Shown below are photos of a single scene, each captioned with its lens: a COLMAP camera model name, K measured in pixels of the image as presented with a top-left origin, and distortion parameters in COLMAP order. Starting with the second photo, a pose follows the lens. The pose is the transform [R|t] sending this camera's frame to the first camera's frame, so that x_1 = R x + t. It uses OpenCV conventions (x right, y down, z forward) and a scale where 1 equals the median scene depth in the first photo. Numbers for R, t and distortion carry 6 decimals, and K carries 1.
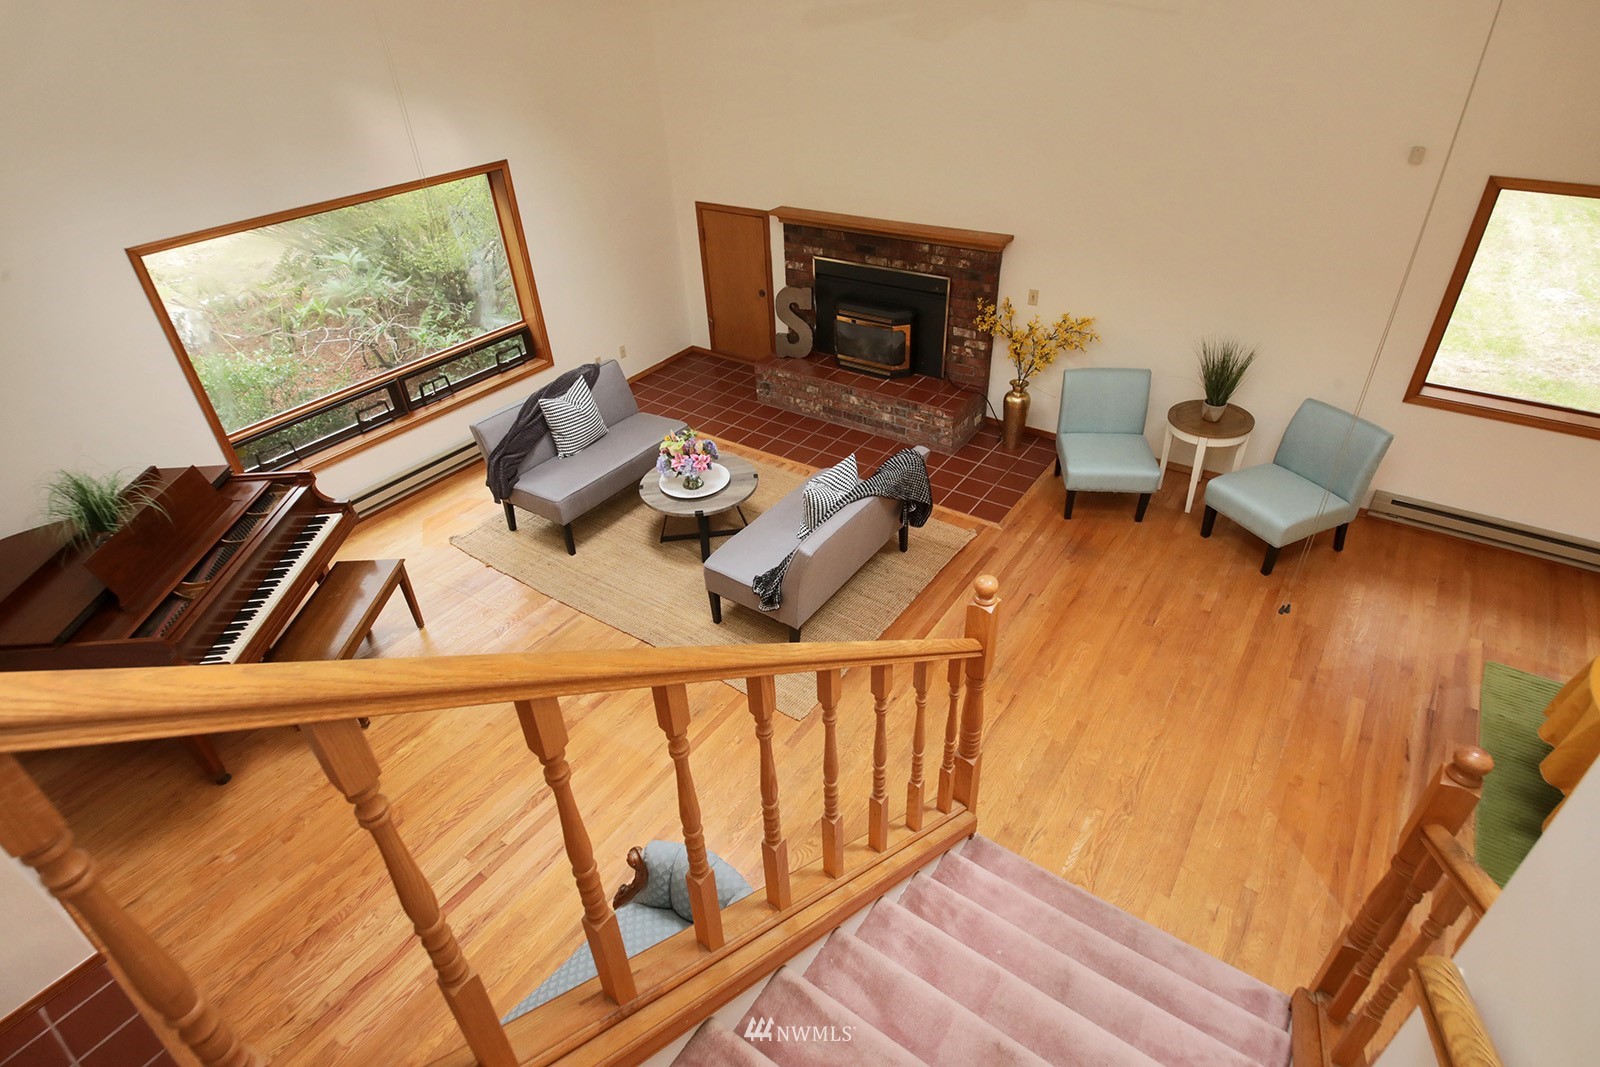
lens RADIAL K [[852.8, 0, 806.3], [0, 852.8, 531.3], [0, 0, 1]] dist [0.058518, -0.060359]
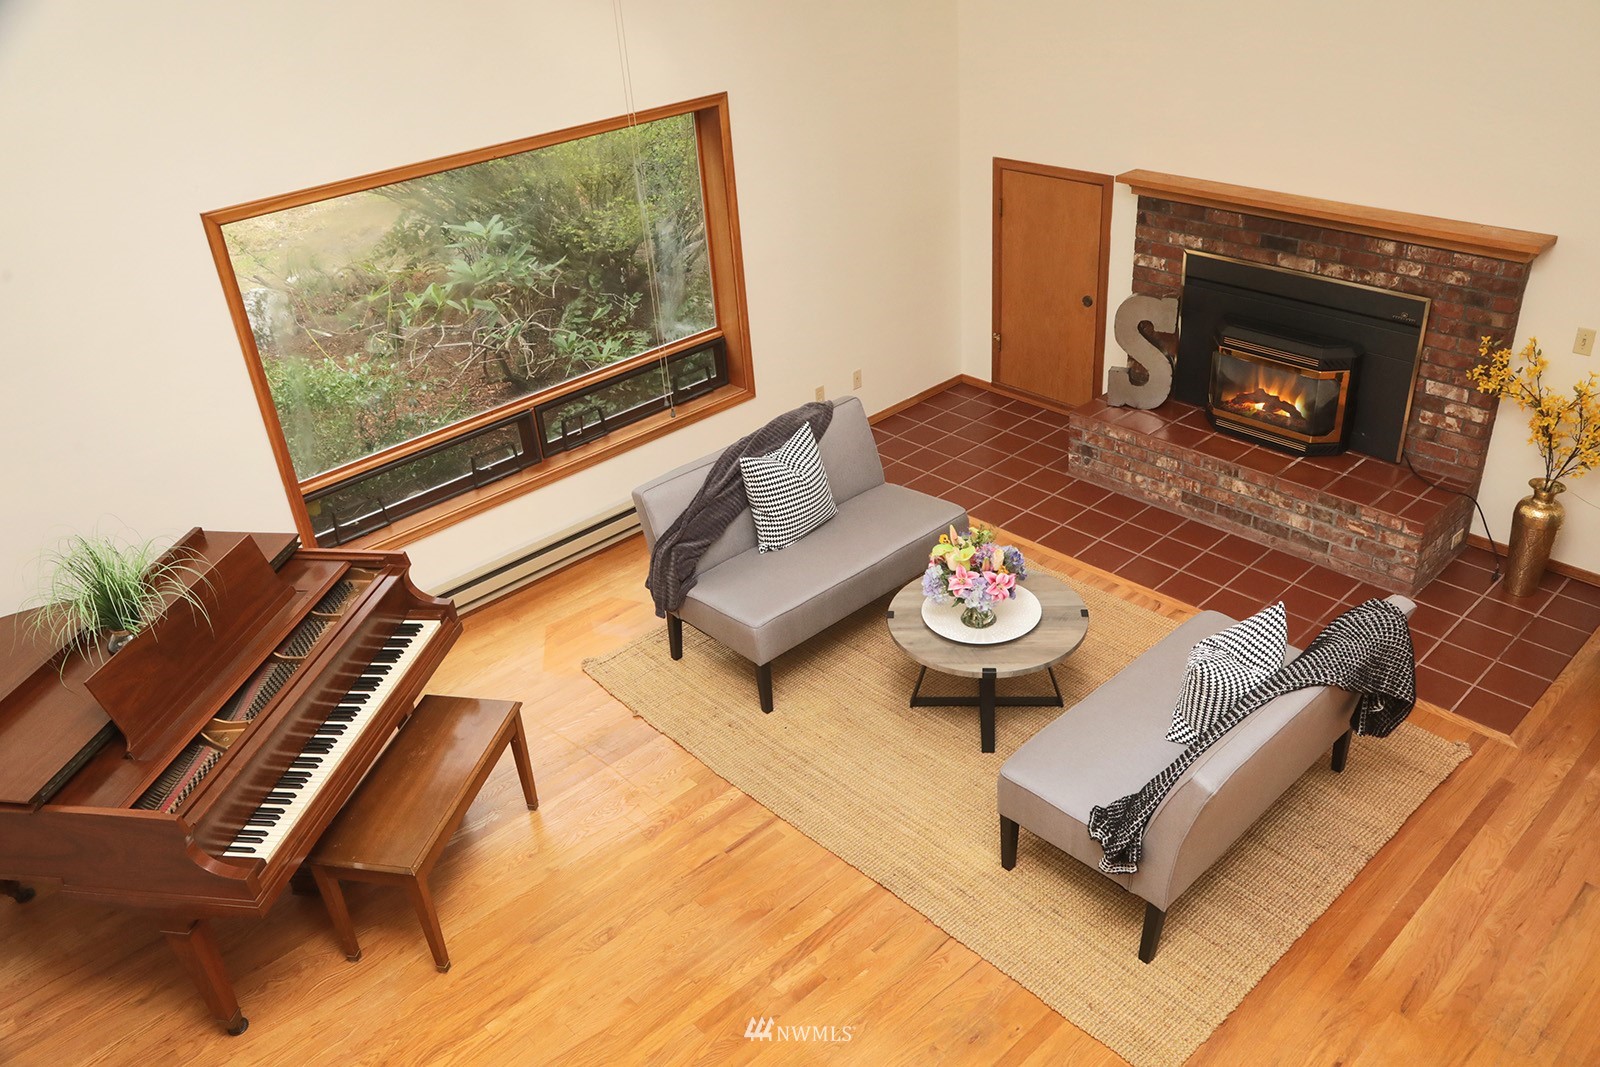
lens RADIAL K [[1263.1, 0, 804.8], [0, 1263.1, 542.9], [0, 0, 1]] dist [-0.097258, 0.077158]
pose [[0.977446, 0.083873, -0.193817, -0.075930], [-0.096078, 0.993884, -0.054436, -0.042893], [0.188066, 0.071830, 0.979526, 0.103570]]
